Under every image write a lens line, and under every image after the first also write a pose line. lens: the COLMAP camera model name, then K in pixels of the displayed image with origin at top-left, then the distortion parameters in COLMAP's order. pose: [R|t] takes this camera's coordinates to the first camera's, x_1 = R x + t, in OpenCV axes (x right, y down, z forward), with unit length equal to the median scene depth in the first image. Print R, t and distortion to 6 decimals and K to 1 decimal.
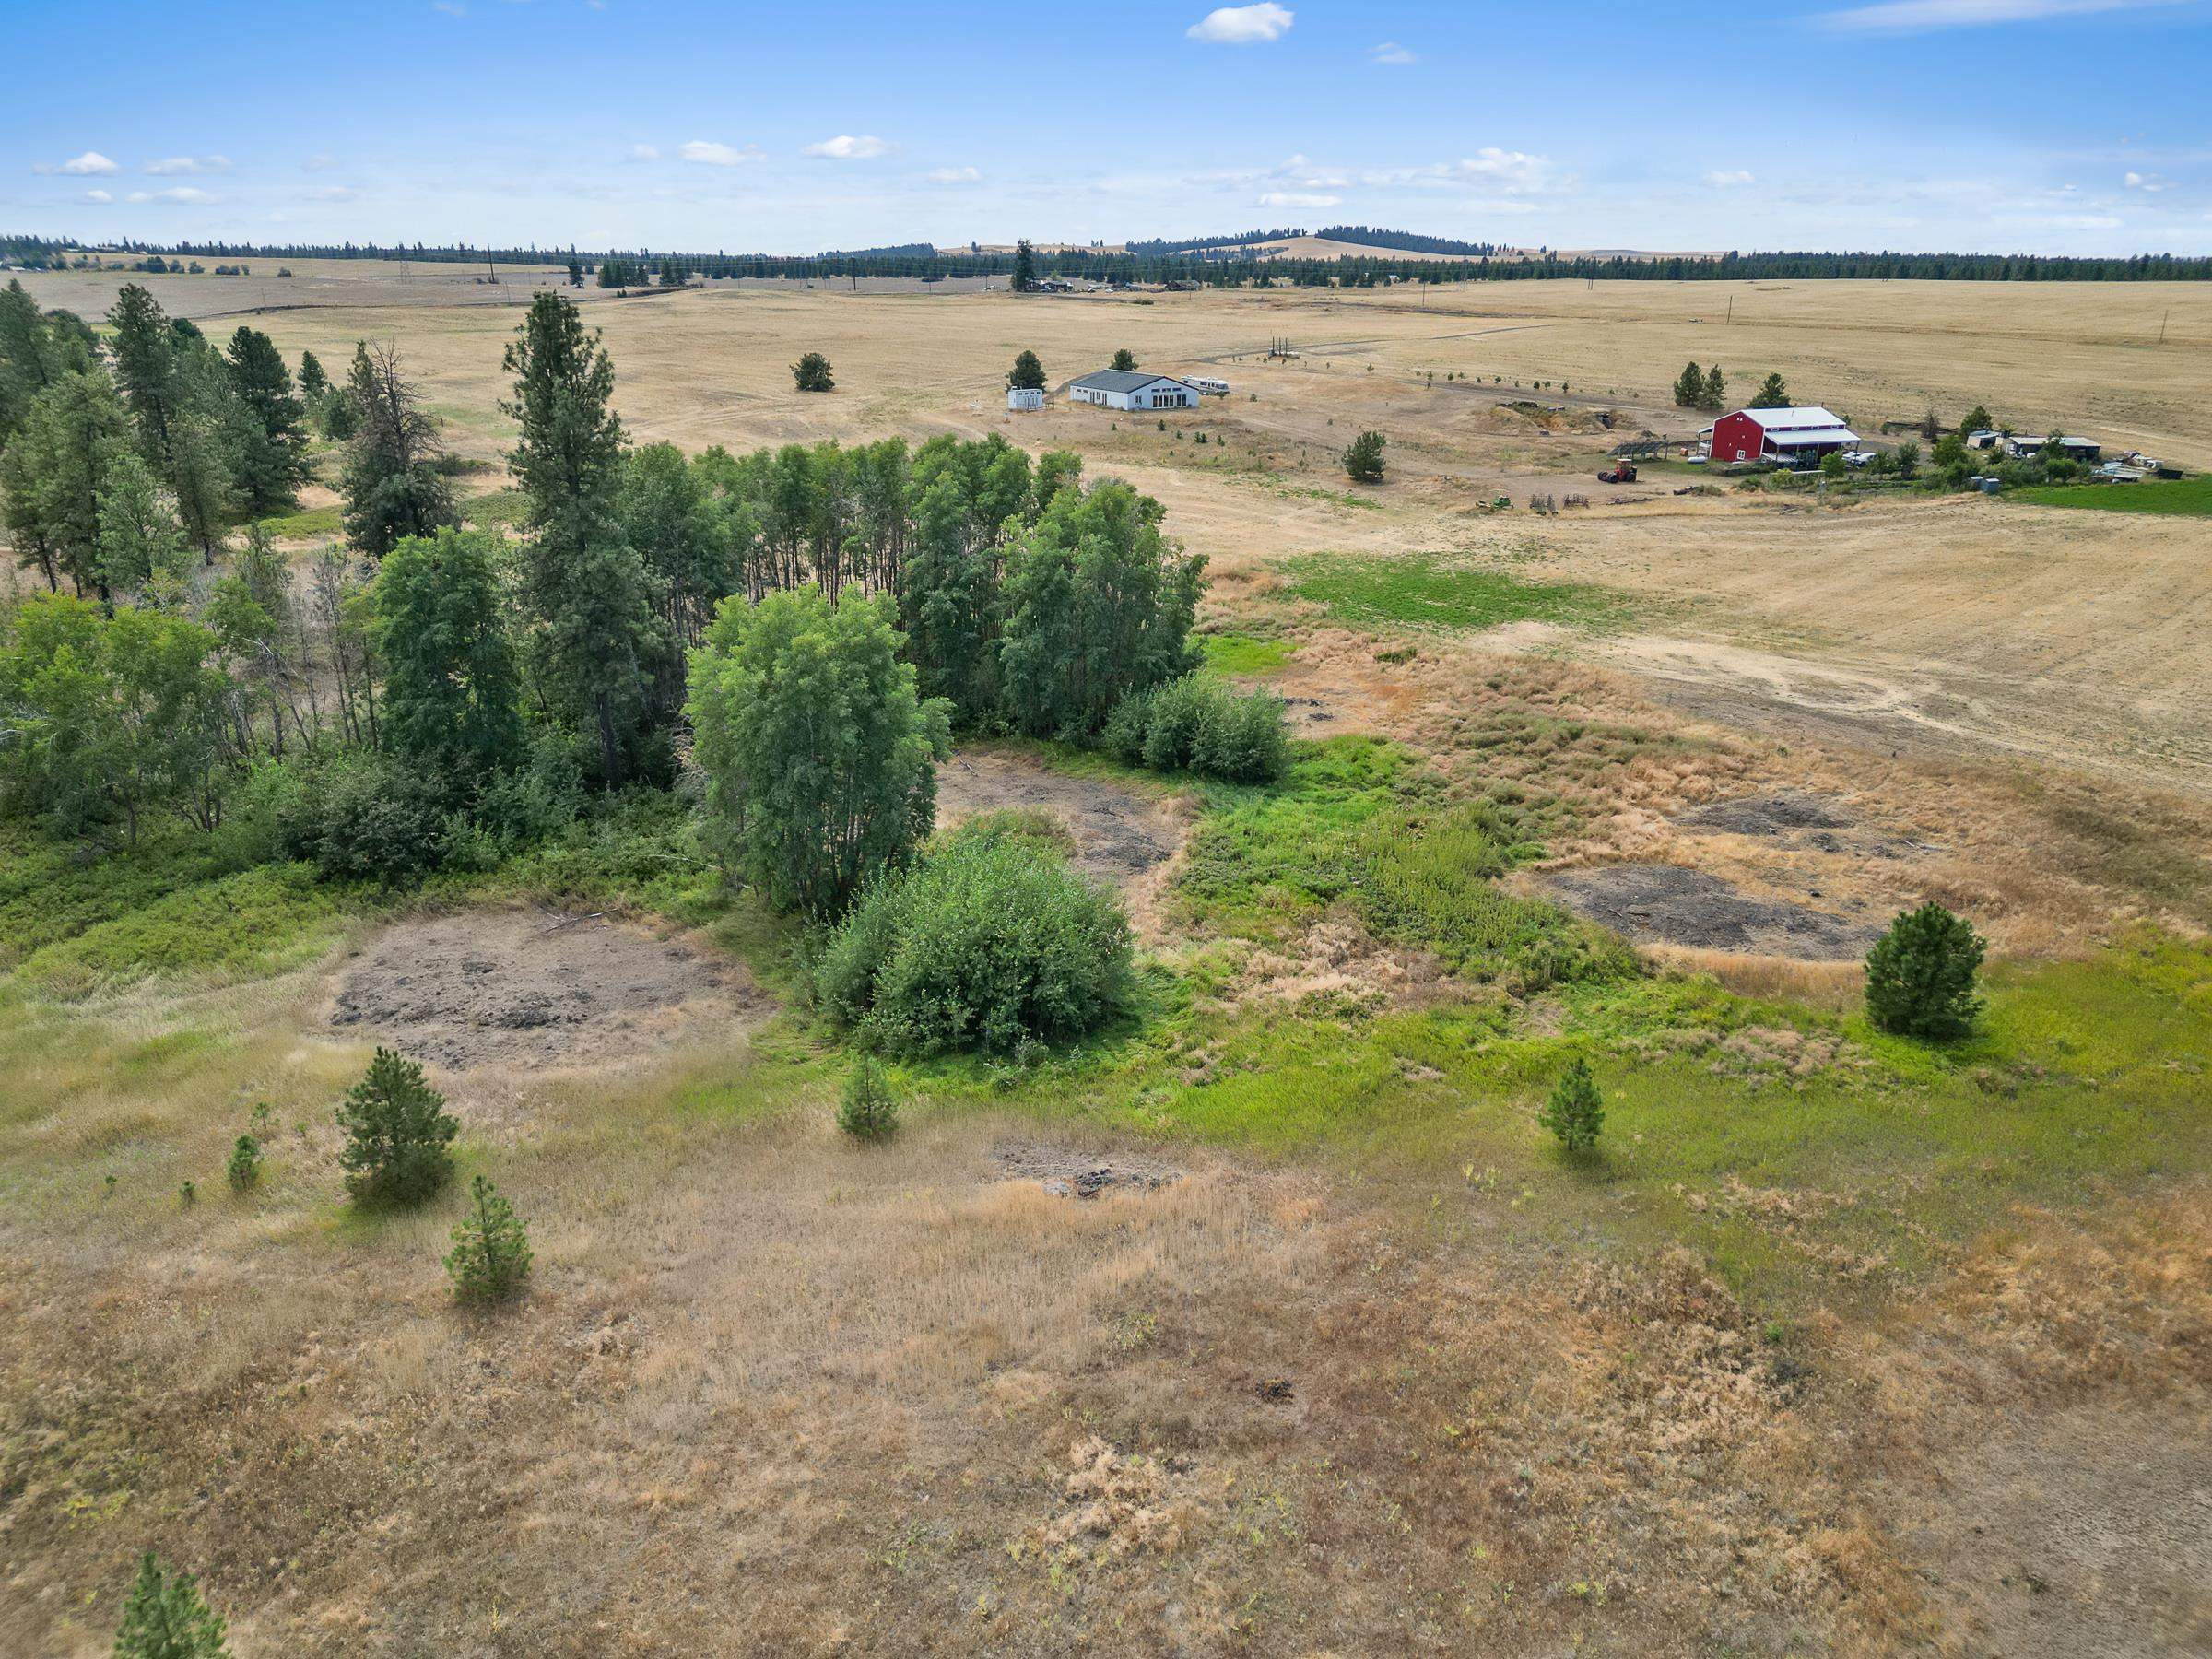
lens RADIAL K [[1535.1, 0, 1095.1], [0, 1535.1, 825.4], [0, 0, 1]] dist [0.035390, -0.021314]
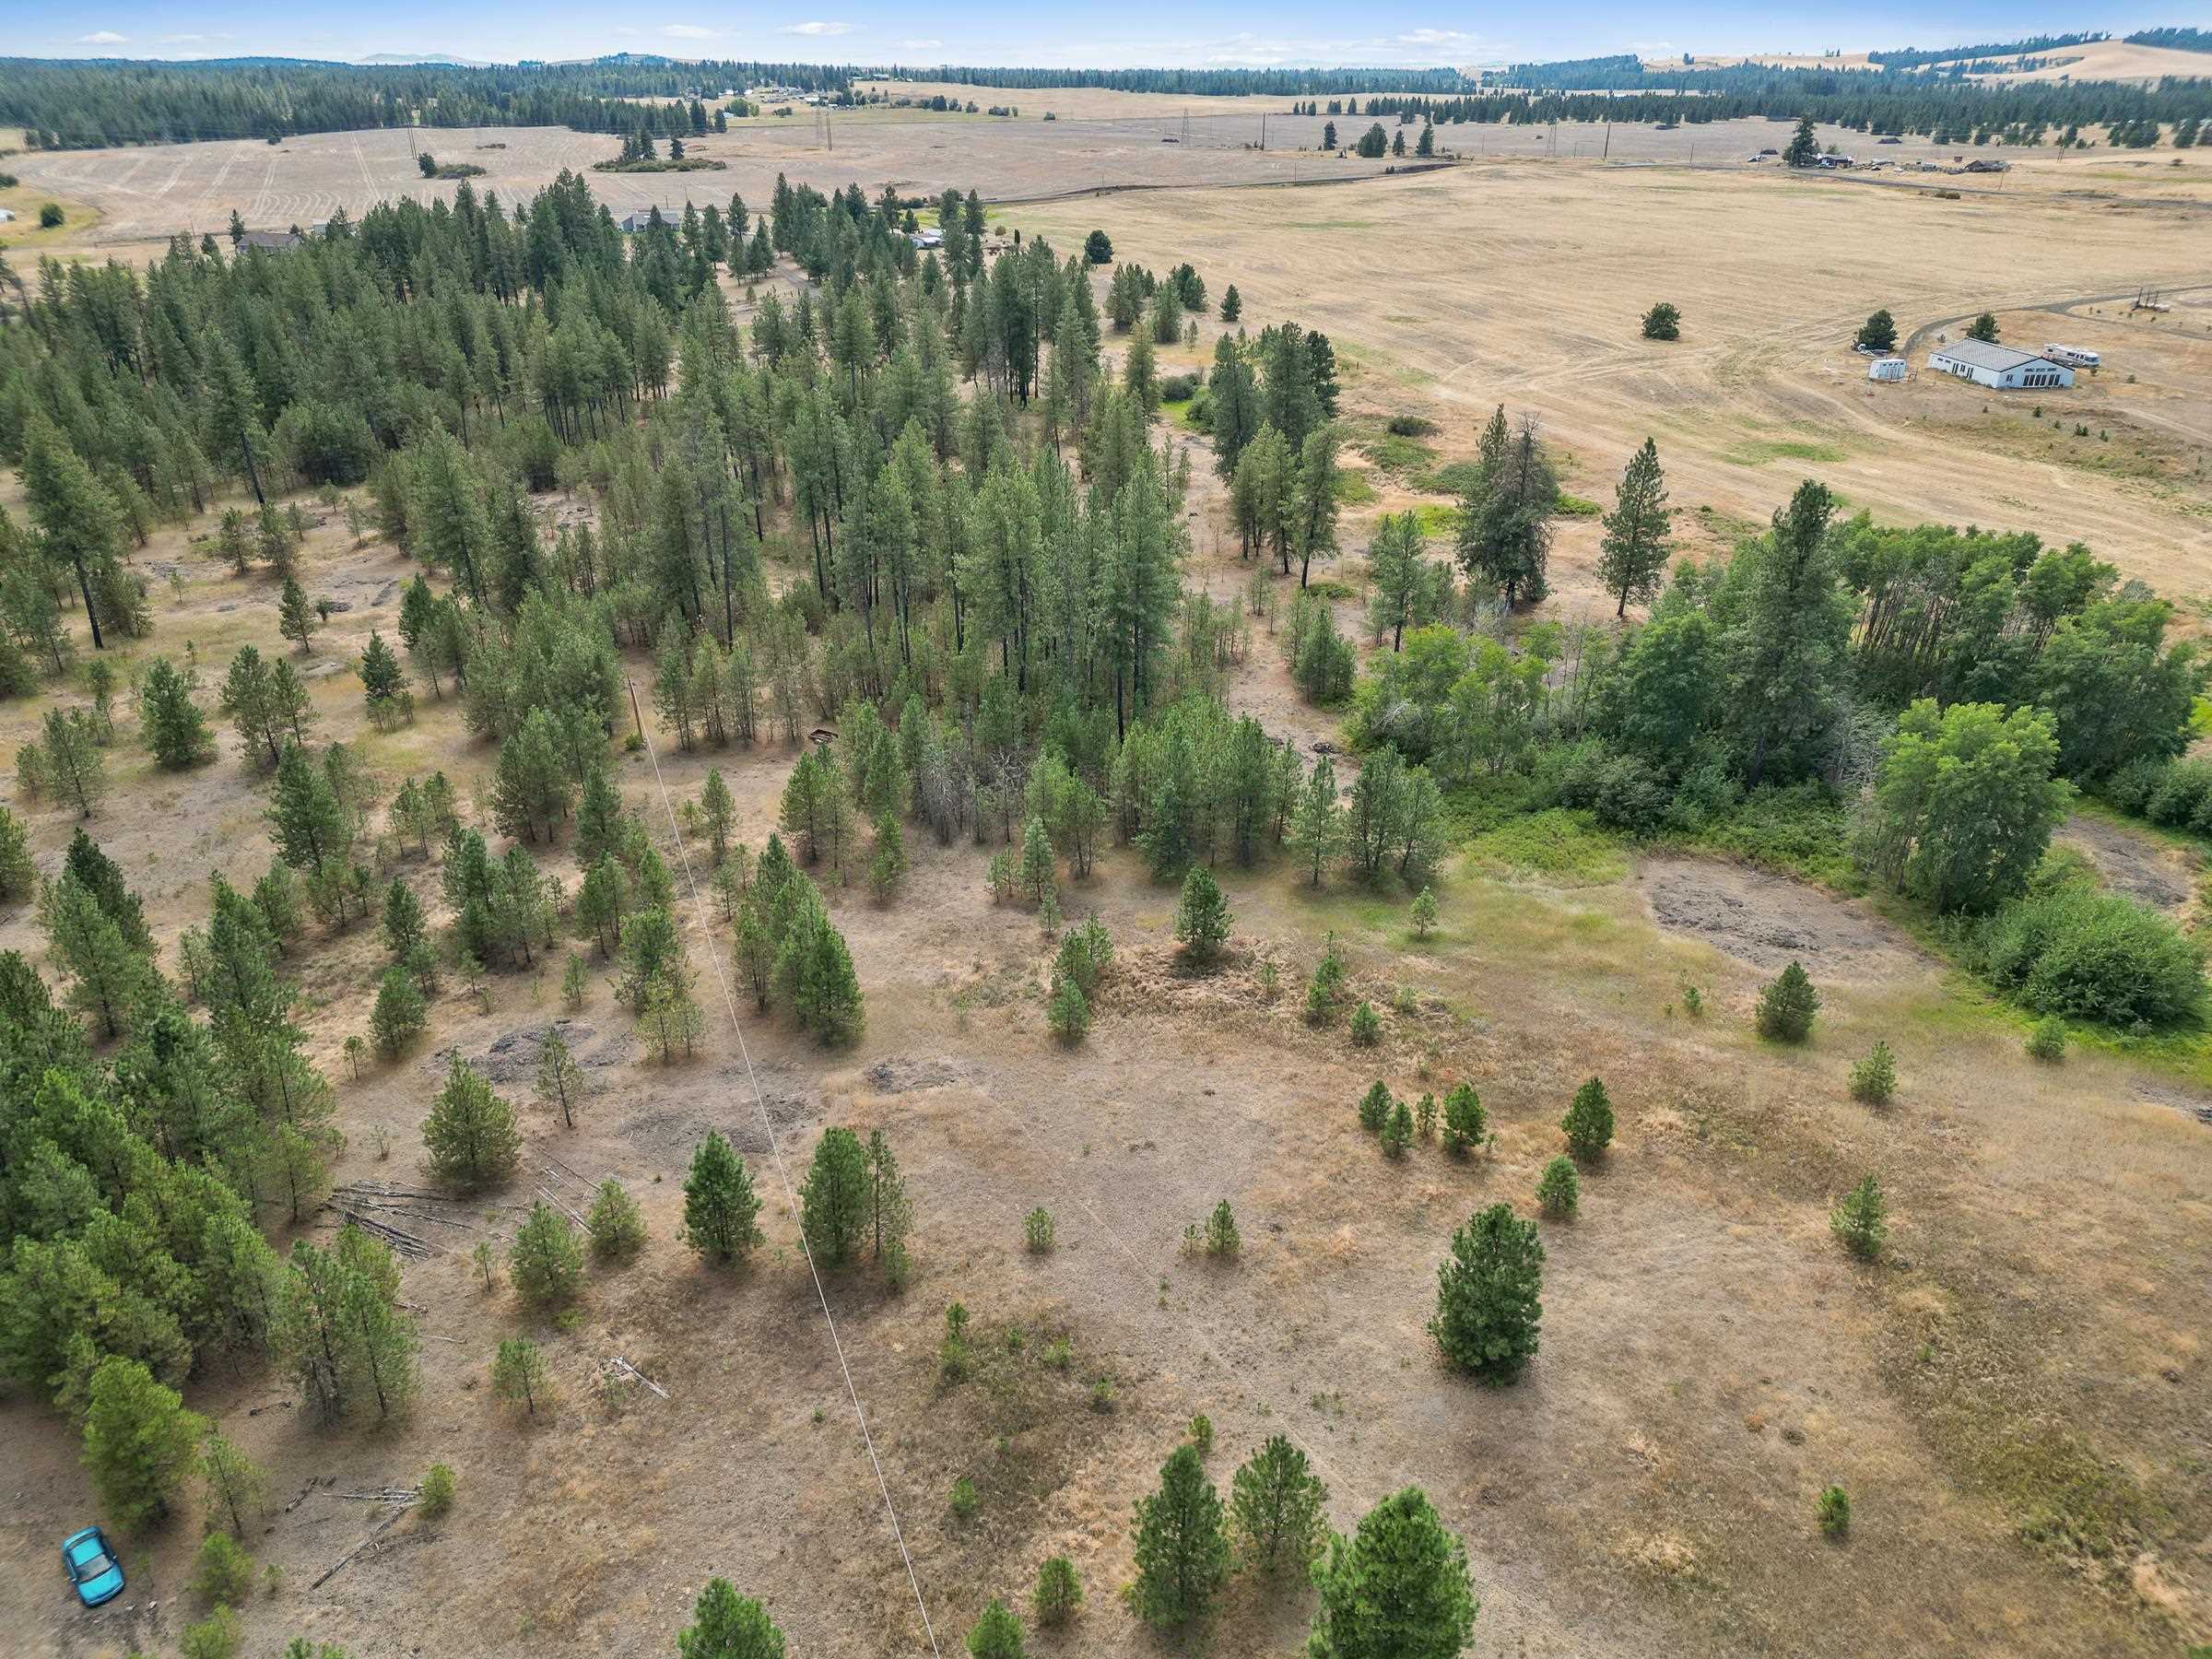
lens RADIAL K [[1535.1, 0, 1093.5], [0, 1535.1, 831.5], [0, 0, 1]] dist [0.035390, -0.021314]
pose [[0.923533, 0.170987, -0.343294, -0.362116], [-0.132243, 0.982193, 0.133448, -0.089899], [0.359999, -0.077846, 0.929699, -0.627926]]
